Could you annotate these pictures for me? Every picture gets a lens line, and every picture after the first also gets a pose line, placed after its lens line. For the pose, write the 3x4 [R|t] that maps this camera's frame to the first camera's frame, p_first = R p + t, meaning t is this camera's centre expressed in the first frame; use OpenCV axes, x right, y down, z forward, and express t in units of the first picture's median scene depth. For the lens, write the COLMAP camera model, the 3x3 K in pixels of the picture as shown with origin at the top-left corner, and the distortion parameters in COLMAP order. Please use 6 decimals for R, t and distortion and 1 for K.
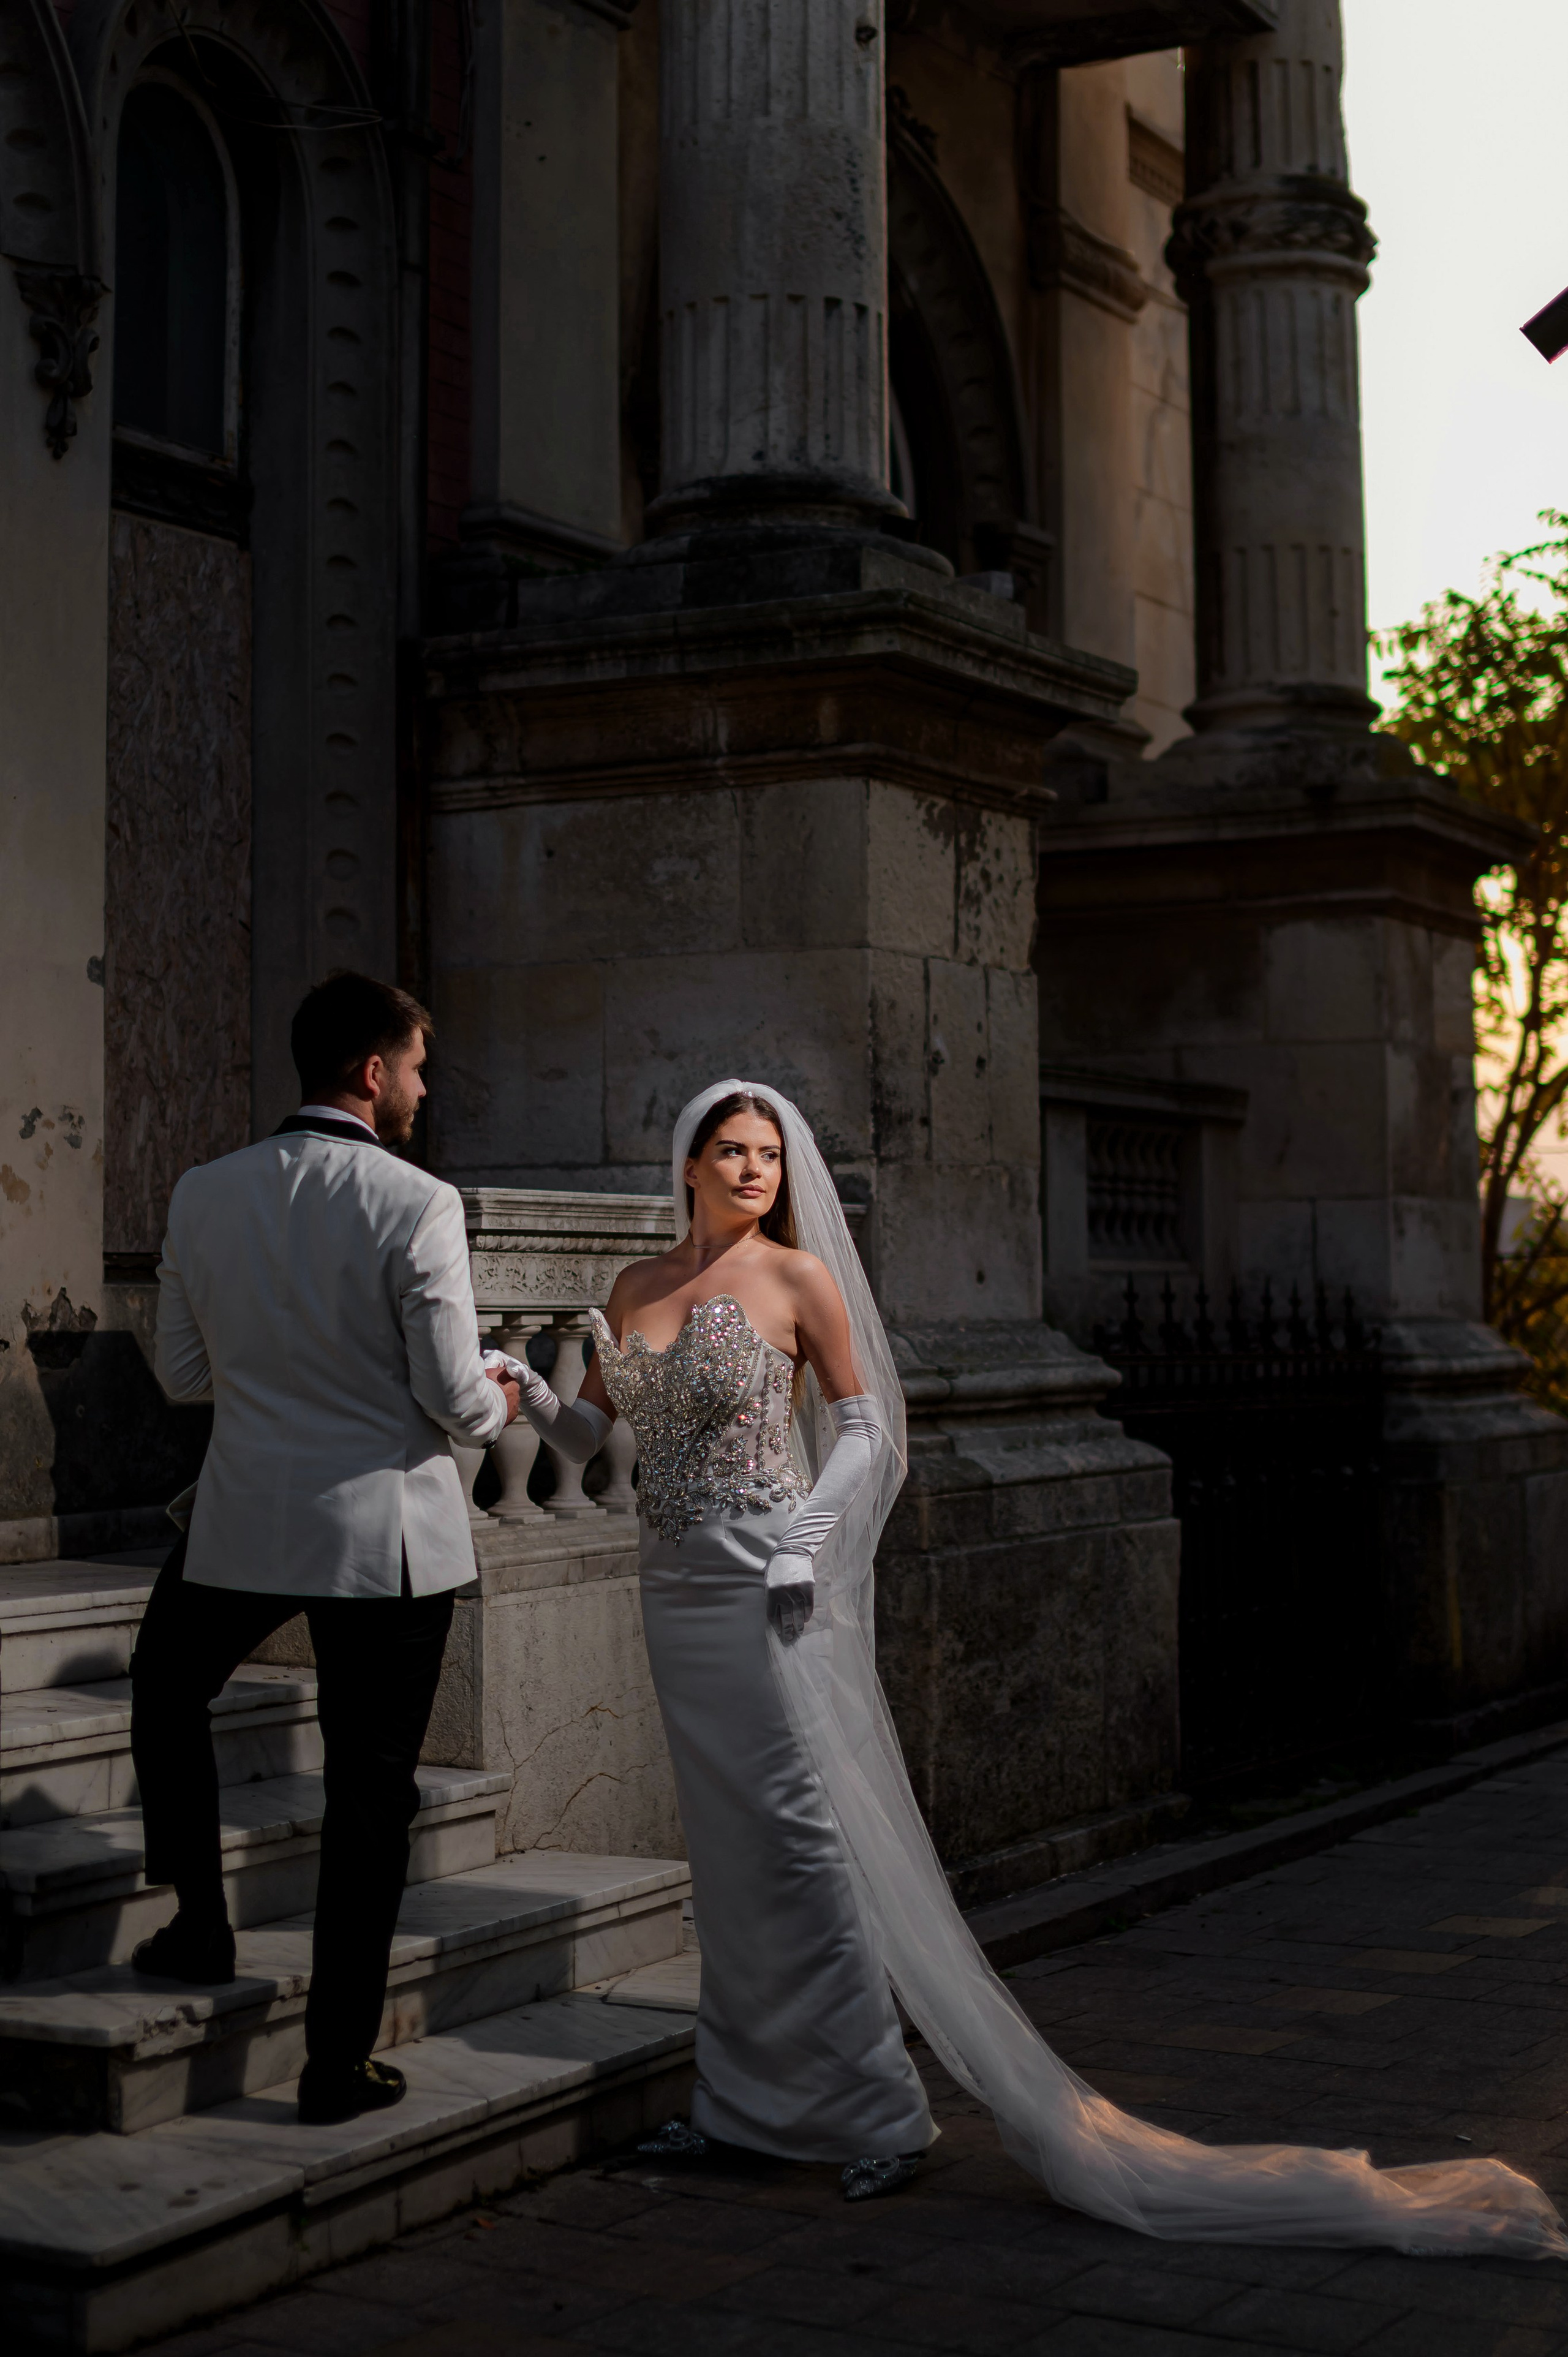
lens RADIAL K [[3718.3, 0, 792.3], [0, 3718.3, 976.1], [0, 0, 1]] dist [-0.122611, 0.080000]
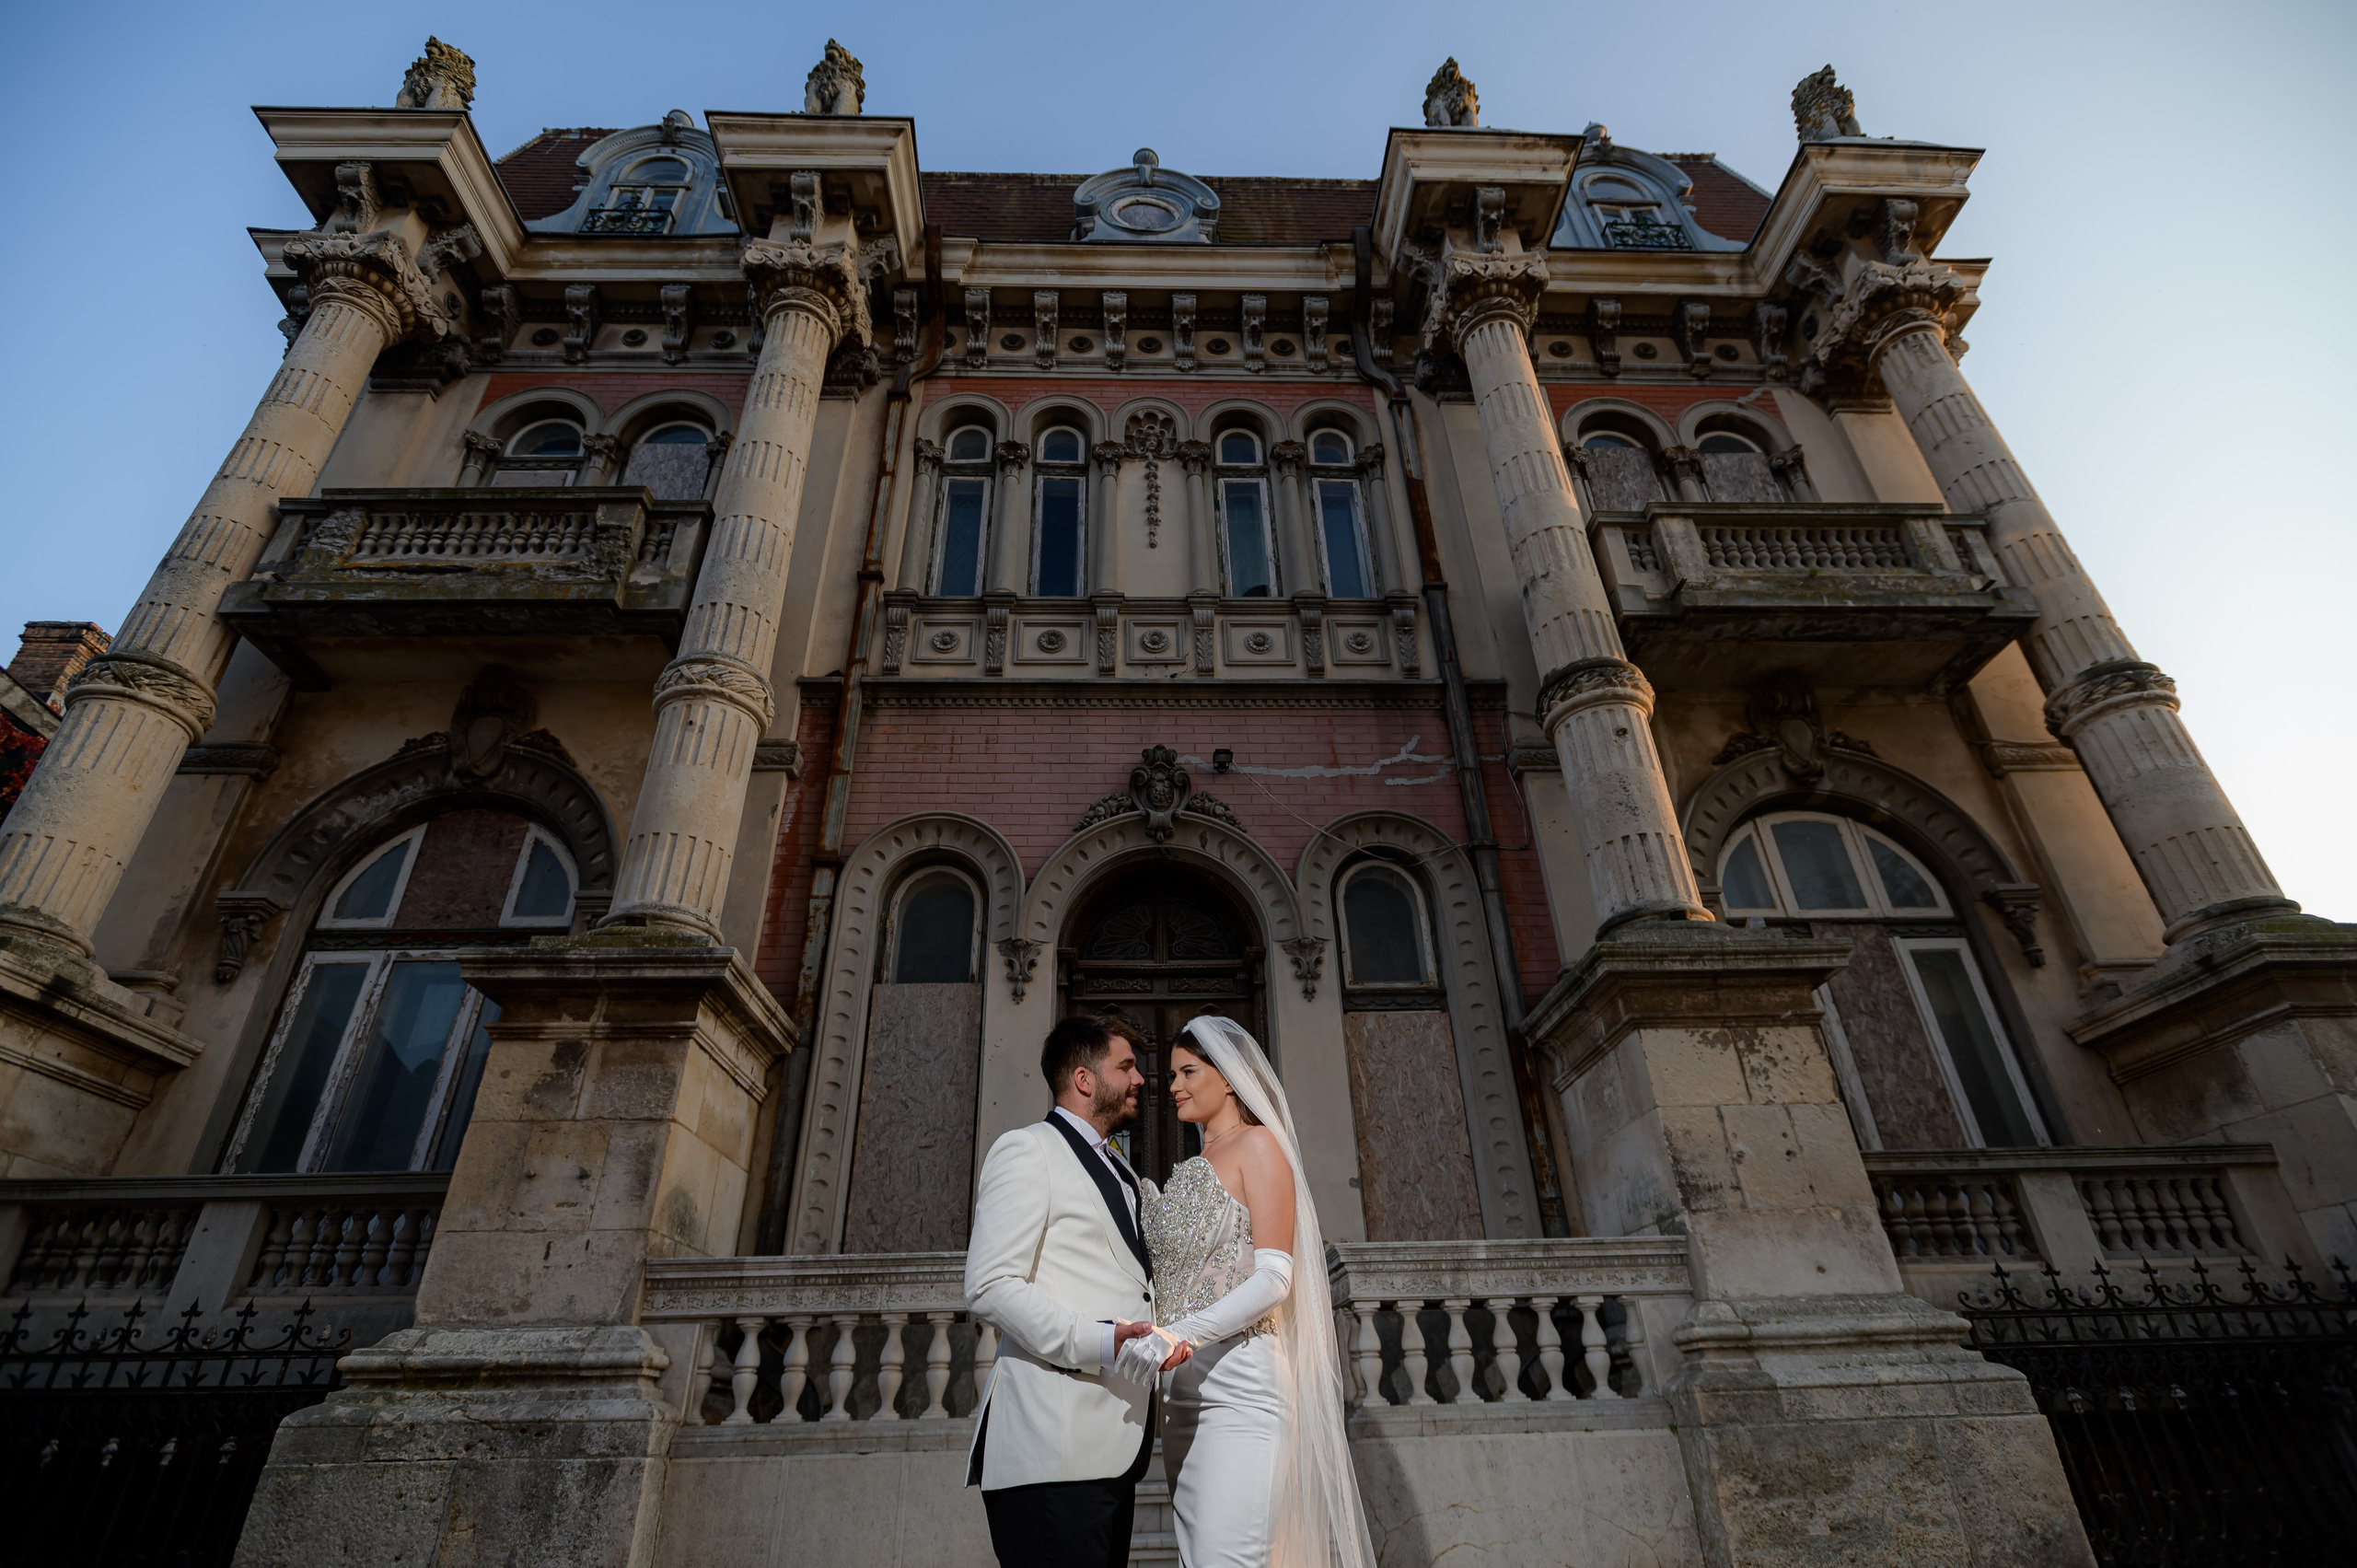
lens RADIAL K [[1110.7, 0, 1176.8], [0, 1110.7, 776.3], [0, 0, 1]] dist [-0.016412, 0.002131]
pose [[0.504599, -0.452859, -0.735050, 0.409375], [0.096522, 0.875643, -0.473216, 0.094167], [0.857941, 0.167835, 0.485559, 0.398763]]
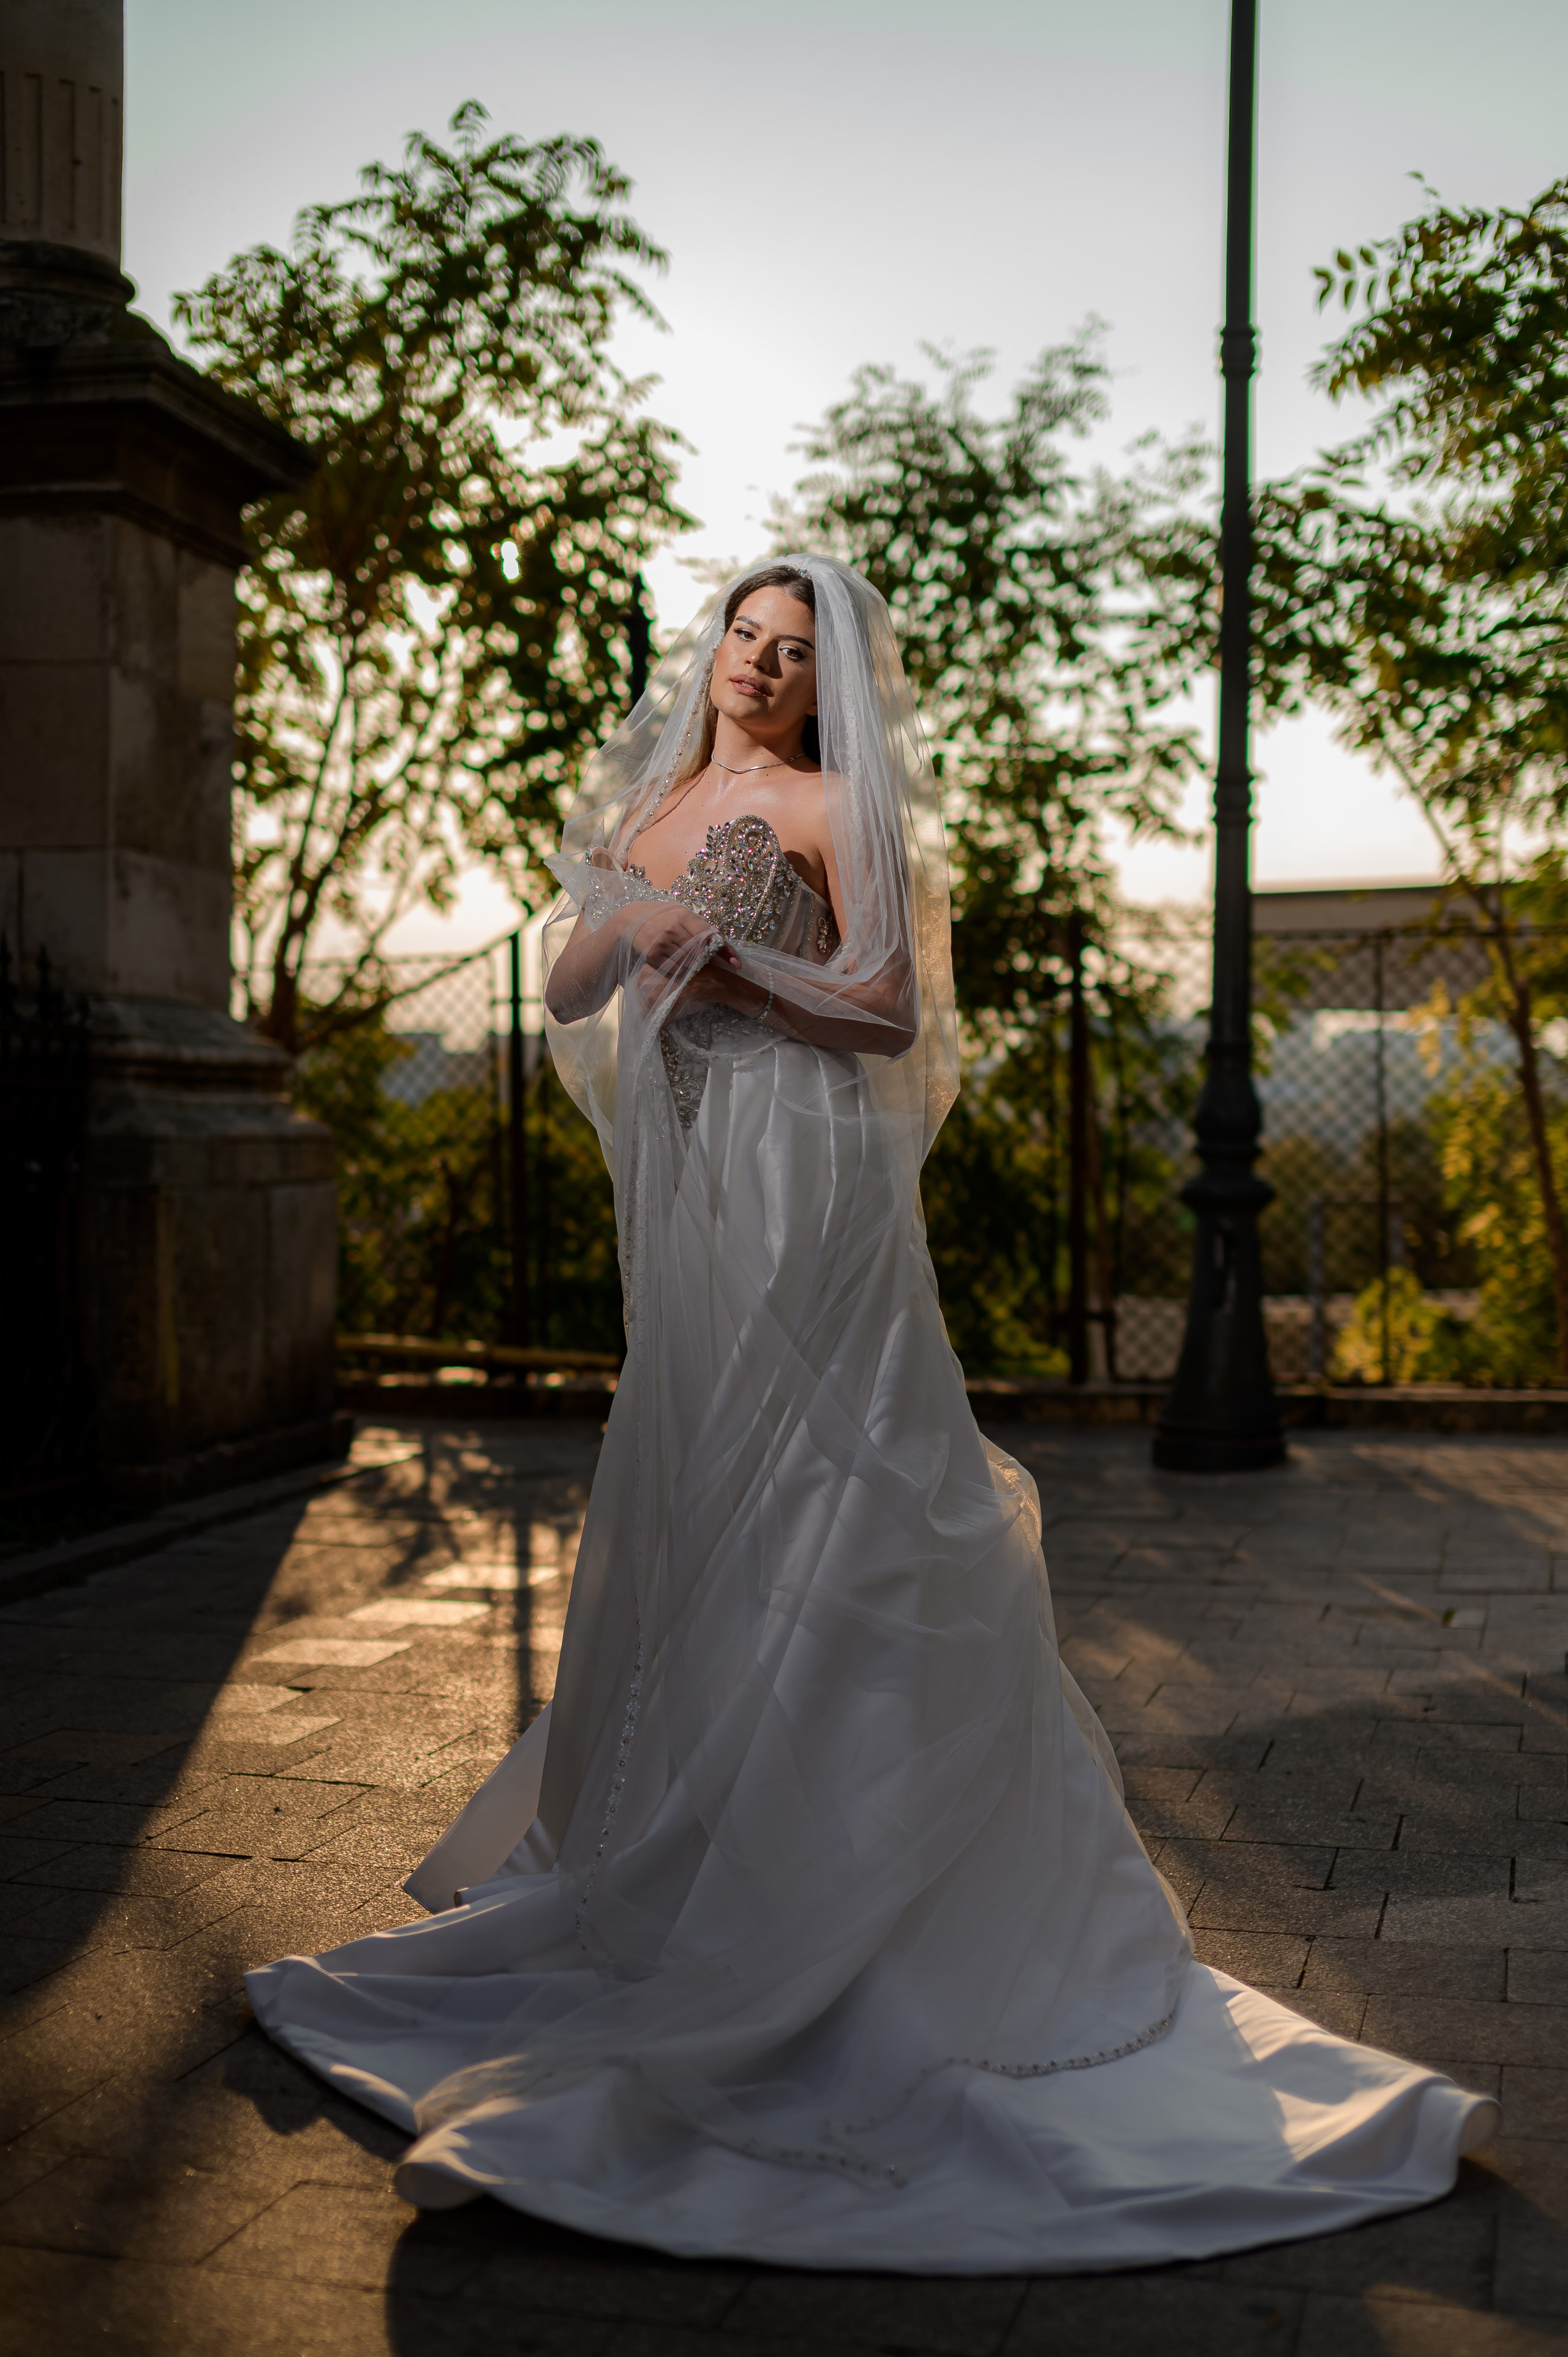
lens RADIAL K [[3174.9, 0, 784.0], [0, 3174.9, 1178.5], [0, 0, 1]] dist [-0.088854, 0.041464]
pose [[0.953764, 0.008233, 0.300444, 0.118518], [-0.040501, 0.994028, 0.101329, 0.070542], [-0.297815, -0.108813, 0.948402, 0.343297]]
